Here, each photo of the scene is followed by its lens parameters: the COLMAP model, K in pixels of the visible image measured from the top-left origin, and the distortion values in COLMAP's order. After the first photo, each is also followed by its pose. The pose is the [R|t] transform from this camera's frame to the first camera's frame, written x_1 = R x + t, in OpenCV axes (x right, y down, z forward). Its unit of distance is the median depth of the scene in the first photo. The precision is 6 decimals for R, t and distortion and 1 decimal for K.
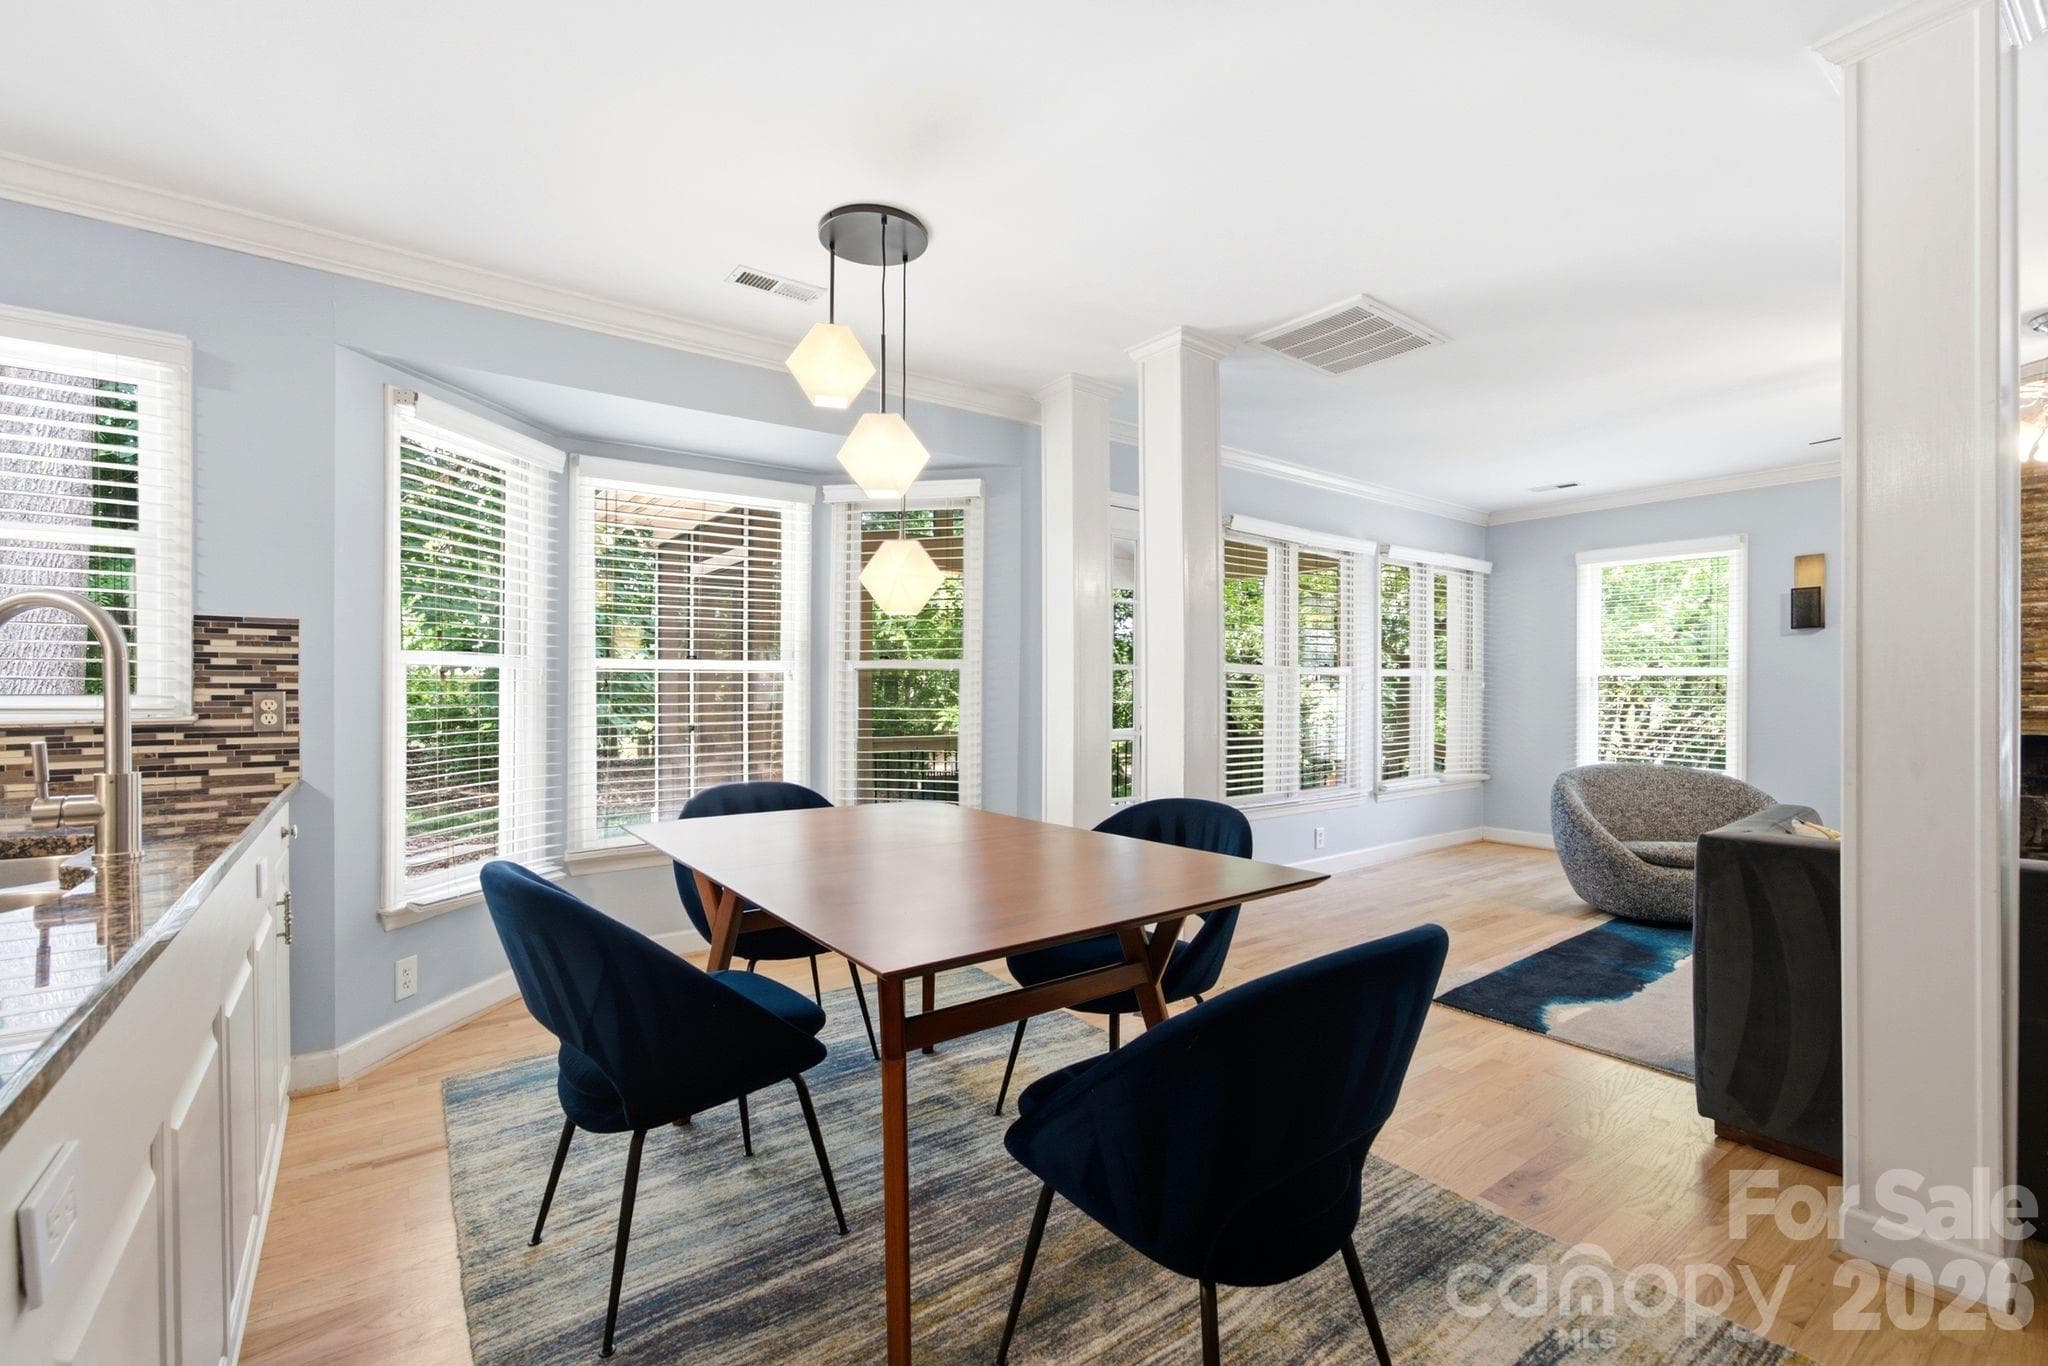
lens RADIAL K [[861.9, 0, 985.3], [0, 861.9, 706.6], [0, 0, 1]] dist [-0.002069, 0.003694]
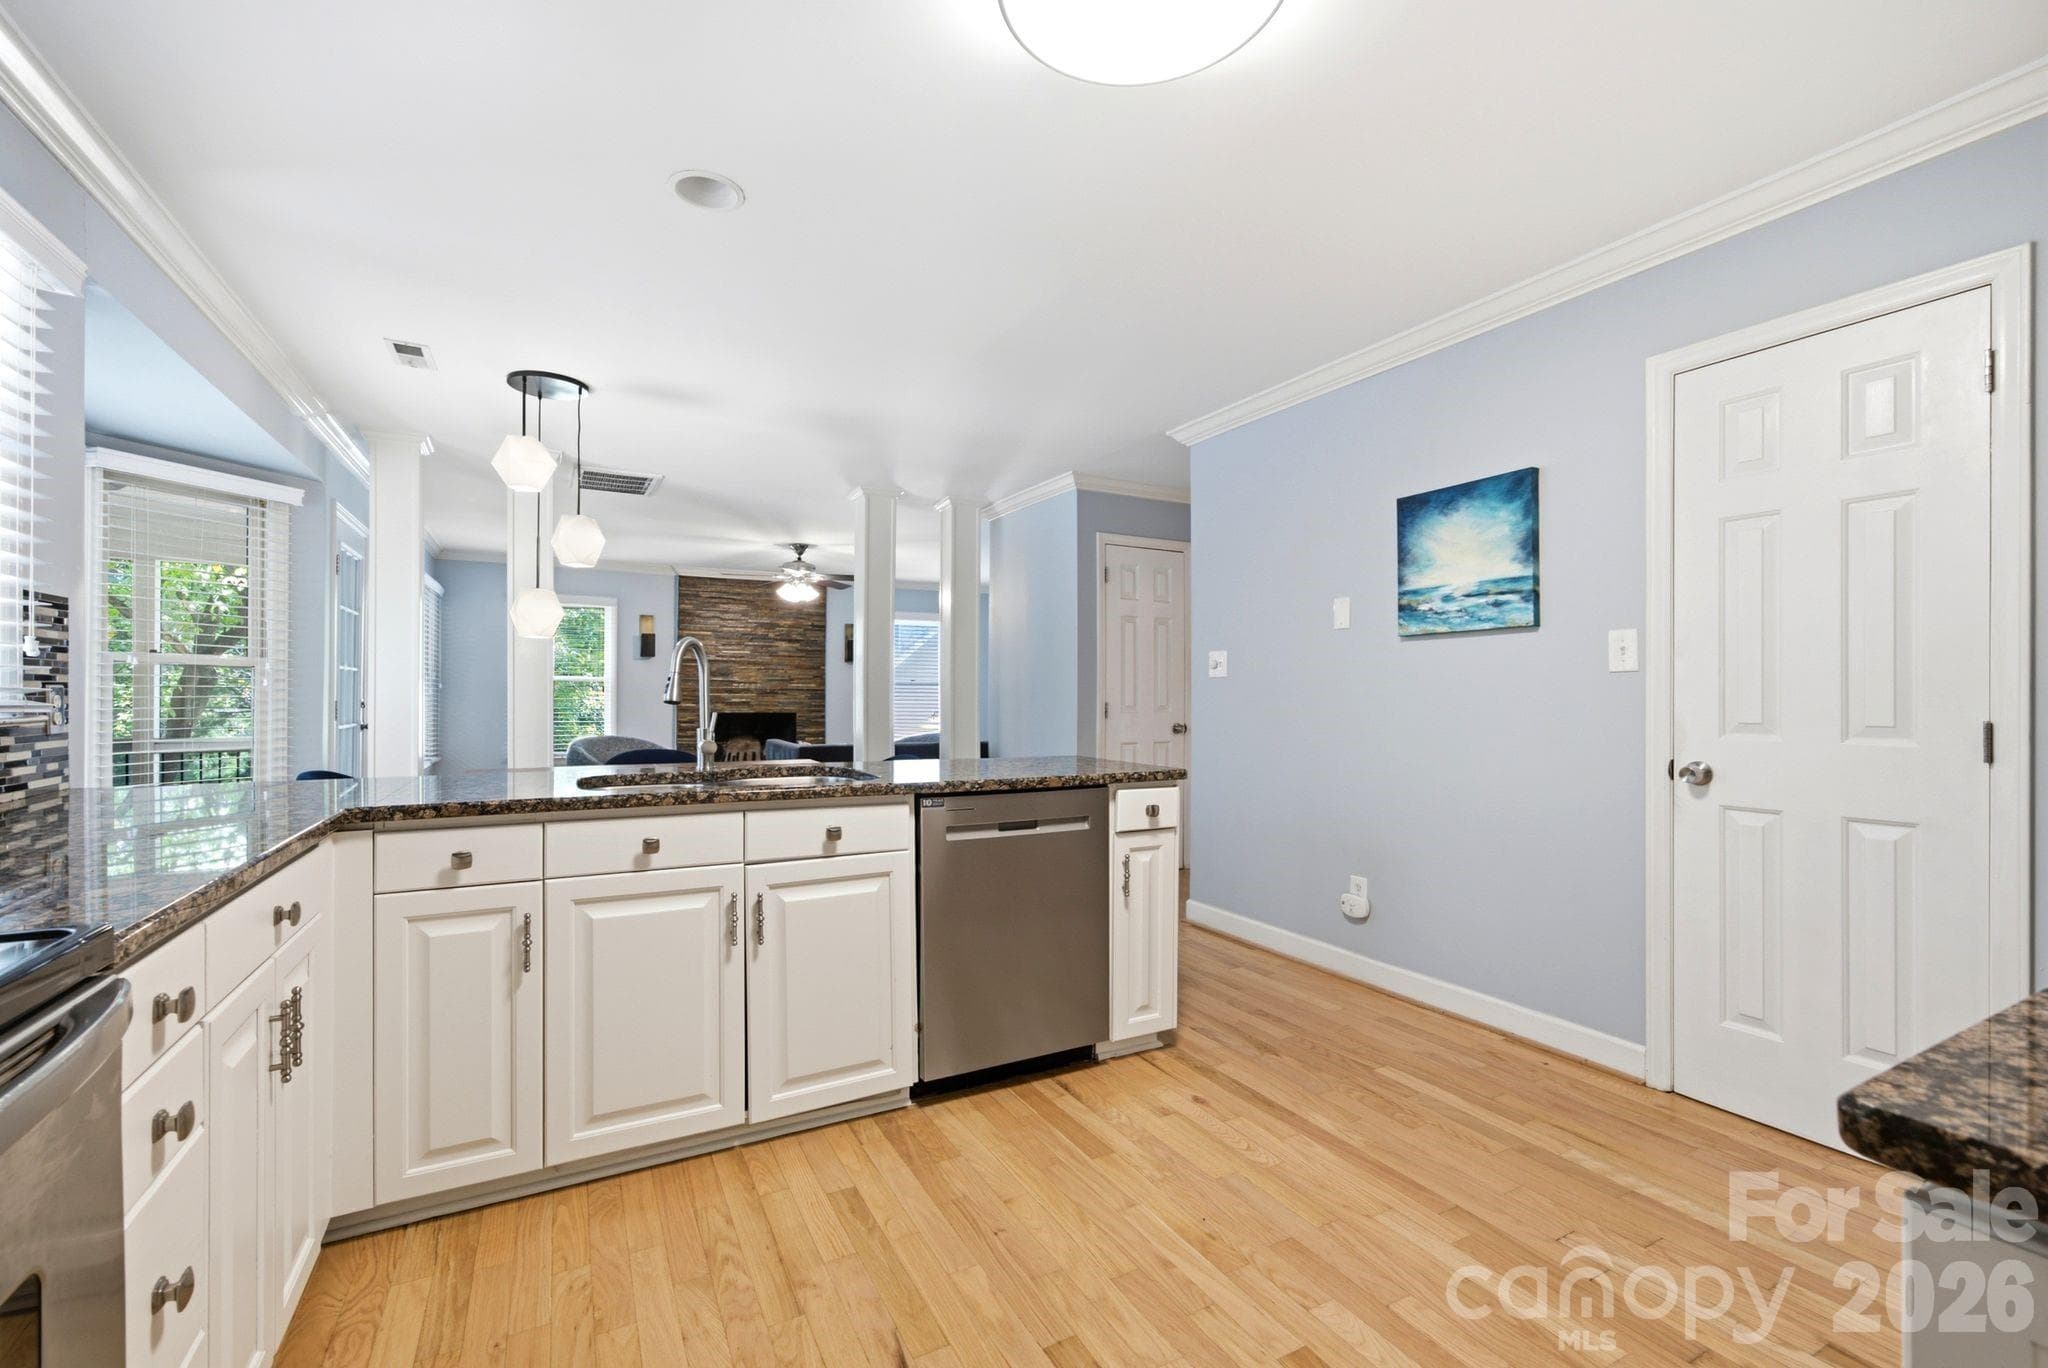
lens RADIAL K [[861.9, 0, 1008.1], [0, 861.9, 676.8], [0, 0, 1]] dist [-0.002069, 0.003694]
pose [[0.142234, 0.022268, 0.989583, -1.489888], [0.011600, 0.999641, -0.024161, 0.006090], [-0.989765, 0.014916, 0.141925, 0.000347]]
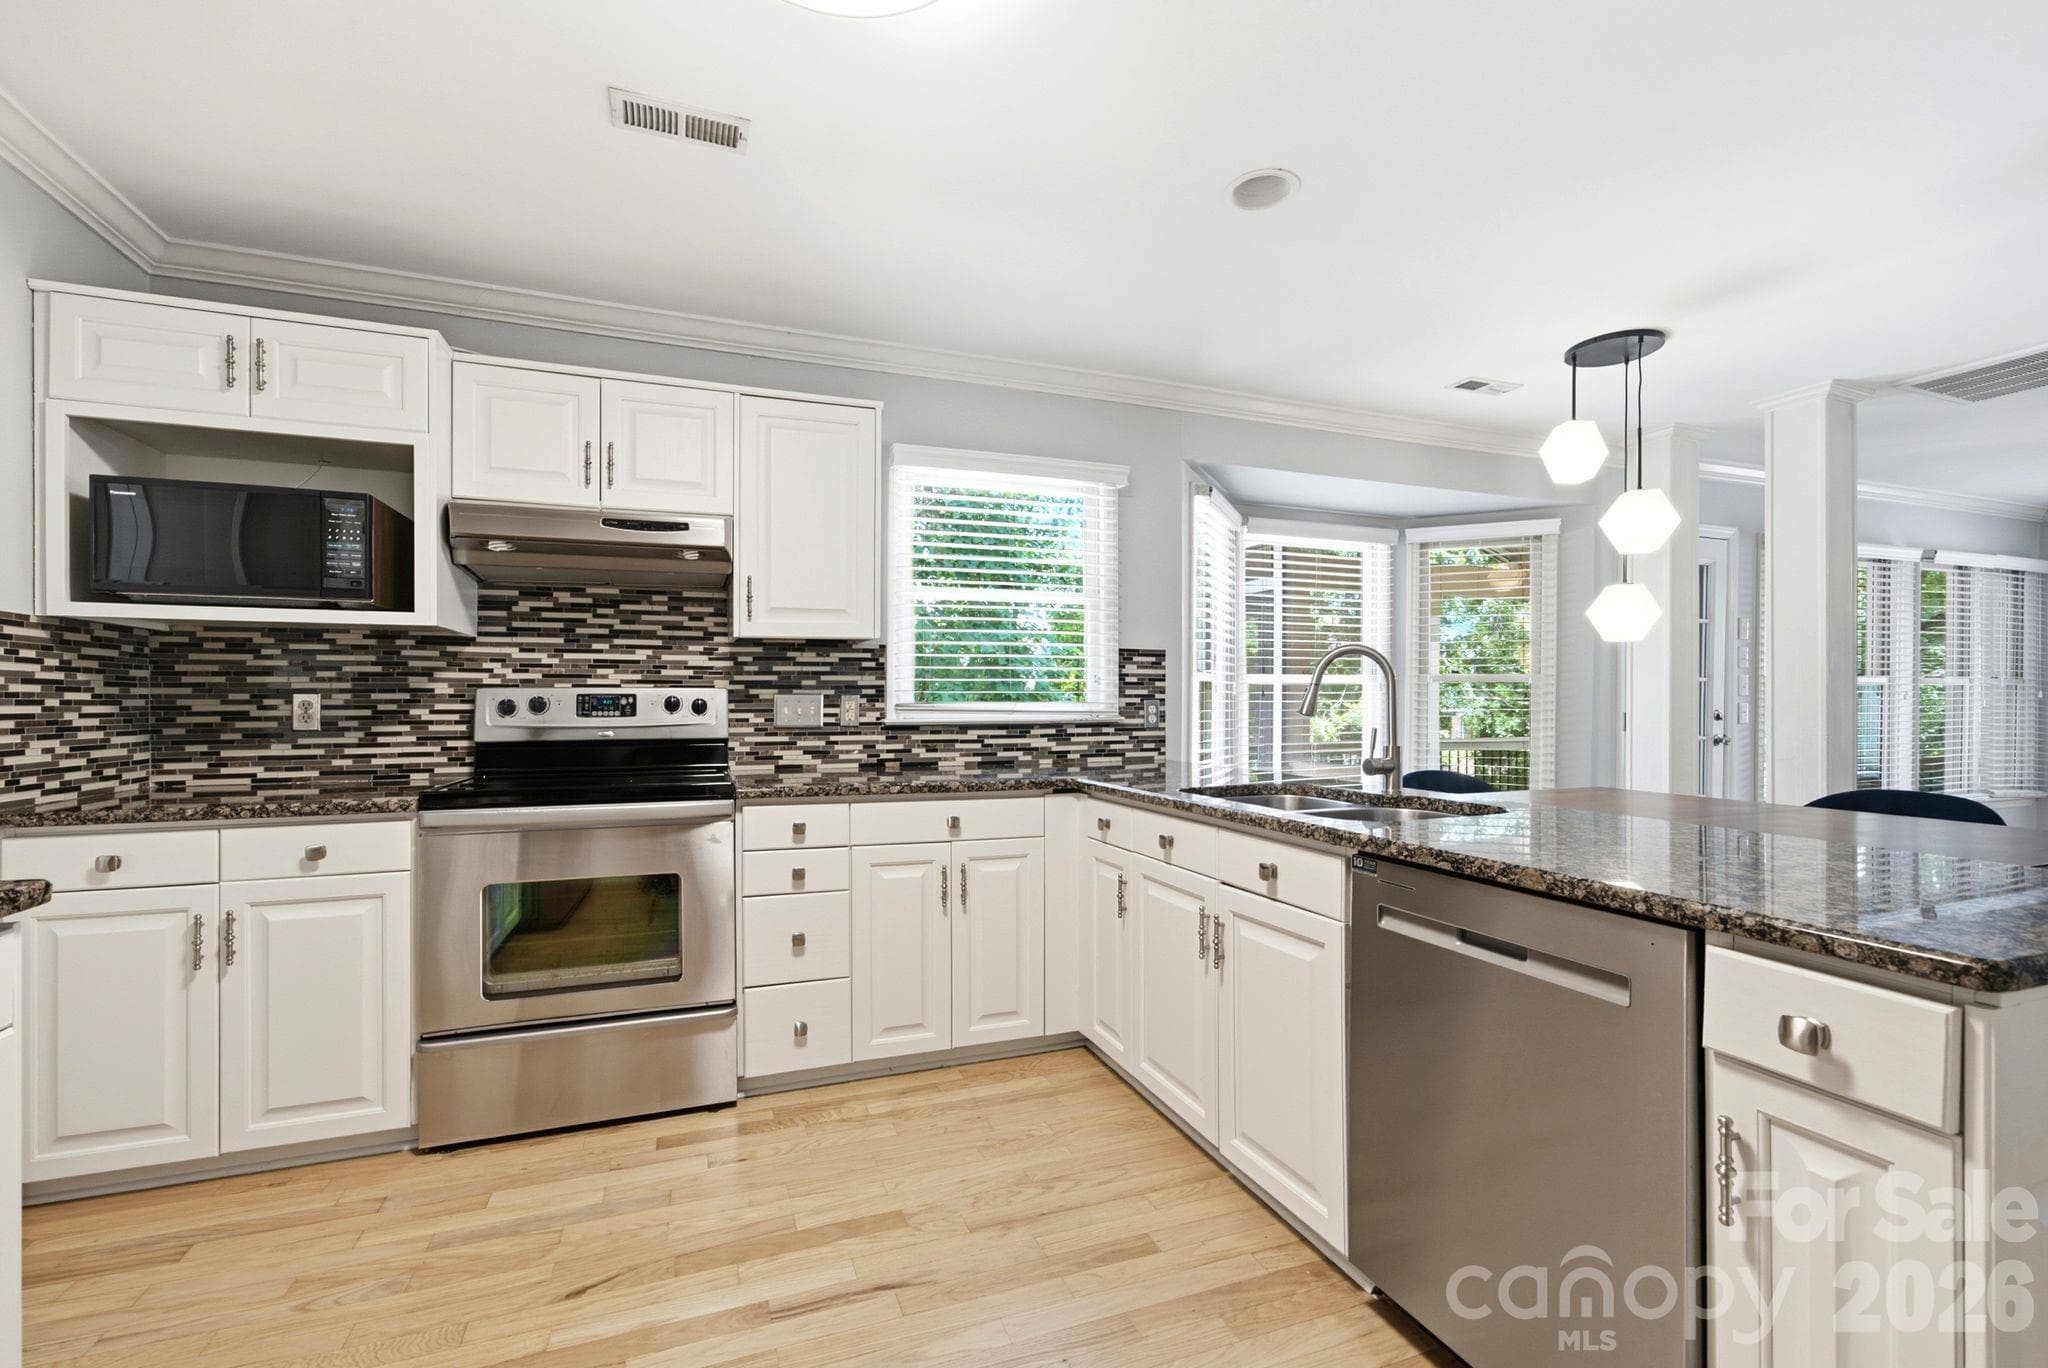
lens RADIAL K [[861.9, 0, 1027.8], [0, 861.9, 691.0], [0, 0, 1]] dist [-0.002069, 0.003694]
pose [[0.968638, -0.002863, -0.248459, -0.663793], [-0.004577, 0.999558, -0.029360, 0.011164], [0.248433, 0.029577, 0.968197, -0.462514]]
